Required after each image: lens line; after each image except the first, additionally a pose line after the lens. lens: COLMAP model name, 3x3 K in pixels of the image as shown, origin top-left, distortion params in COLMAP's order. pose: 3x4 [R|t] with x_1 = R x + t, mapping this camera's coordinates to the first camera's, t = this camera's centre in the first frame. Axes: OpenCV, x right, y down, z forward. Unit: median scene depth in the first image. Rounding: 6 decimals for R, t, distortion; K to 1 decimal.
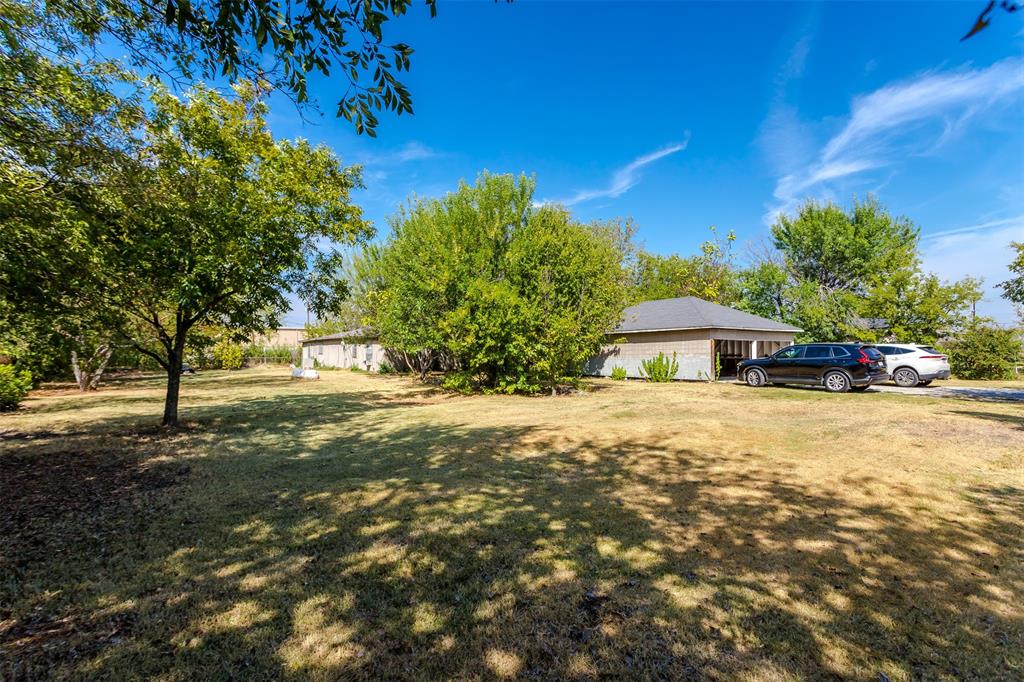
lens RADIAL K [[493.4, 0, 513.6], [0, 493.4, 341.9], [0, 0, 1]] dist [0.004090, -0.000869]
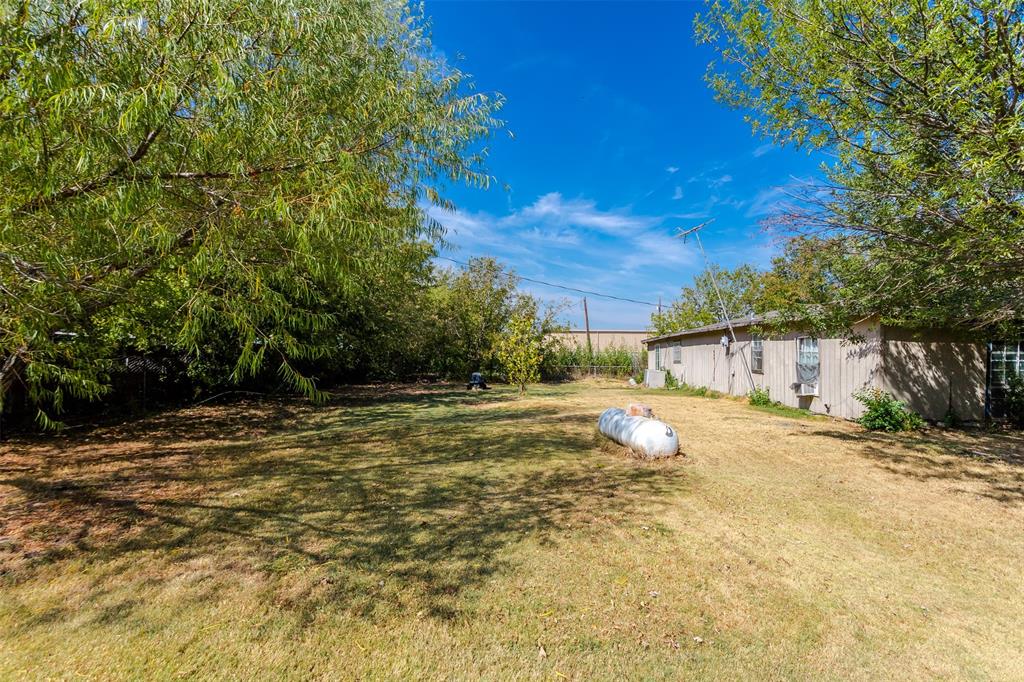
lens RADIAL K [[493.4, 0, 513.4], [0, 493.4, 344.7], [0, 0, 1]] dist [0.004090, -0.000869]
pose [[0.773848, -0.005171, -0.633350, -0.218026], [-0.000767, 0.999958, -0.009100, 0.011624], [0.633371, 0.007528, 0.773812, 0.543766]]
